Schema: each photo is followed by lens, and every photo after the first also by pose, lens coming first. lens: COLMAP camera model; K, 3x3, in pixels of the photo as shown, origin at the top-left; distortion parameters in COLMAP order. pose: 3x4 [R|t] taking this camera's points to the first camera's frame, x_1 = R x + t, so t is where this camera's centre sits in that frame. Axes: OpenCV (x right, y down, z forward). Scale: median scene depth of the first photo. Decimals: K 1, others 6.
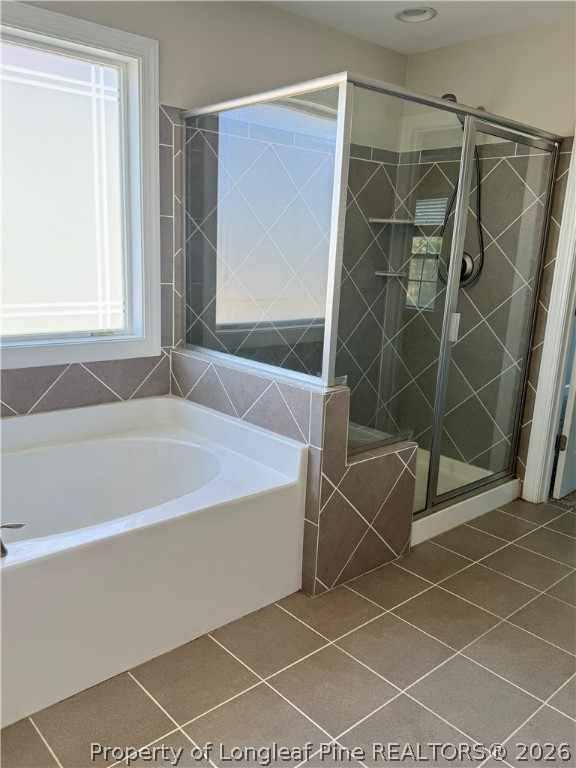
lens RADIAL K [[613.1, 0, 270.1], [0, 613.1, 397.9], [0, 0, 1]] dist [0.100213, -0.273455]
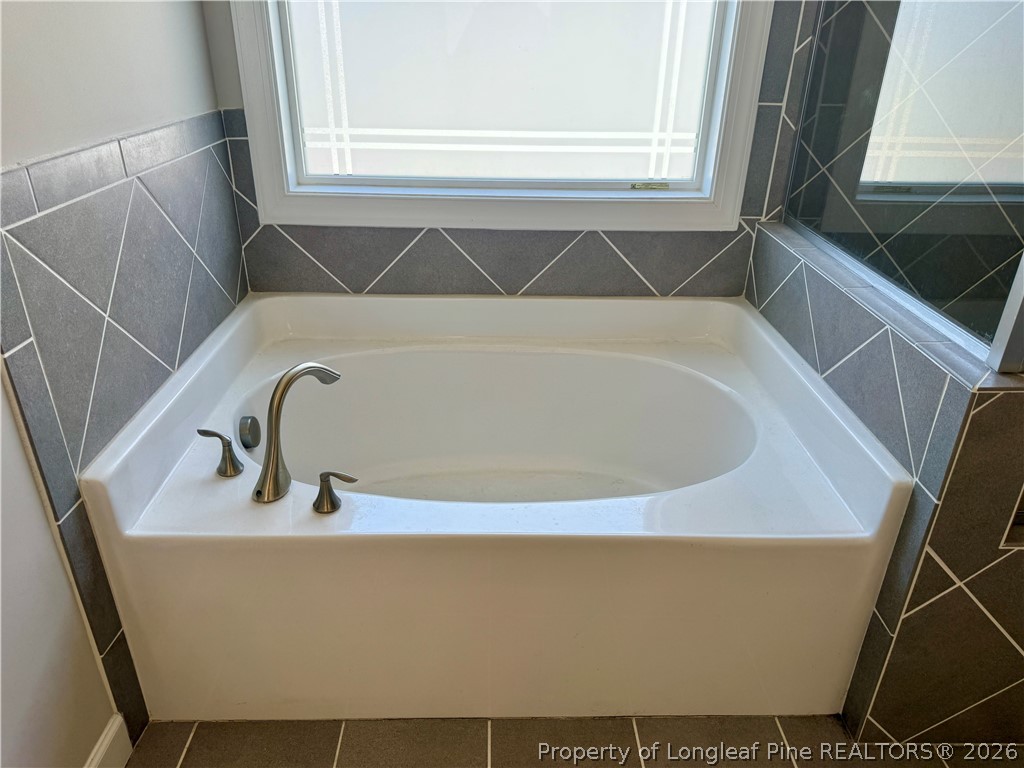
lens RADIAL K [[714.4, 0, 509.2], [0, 714.4, 390.7], [0, 0, 1]] dist [0.003850, -0.003359]
pose [[0.763265, 0.262396, -0.590402, 0.102697], [-0.128545, 0.957220, 0.259241, -0.071646], [0.633169, -0.121976, 0.764342, 0.309612]]
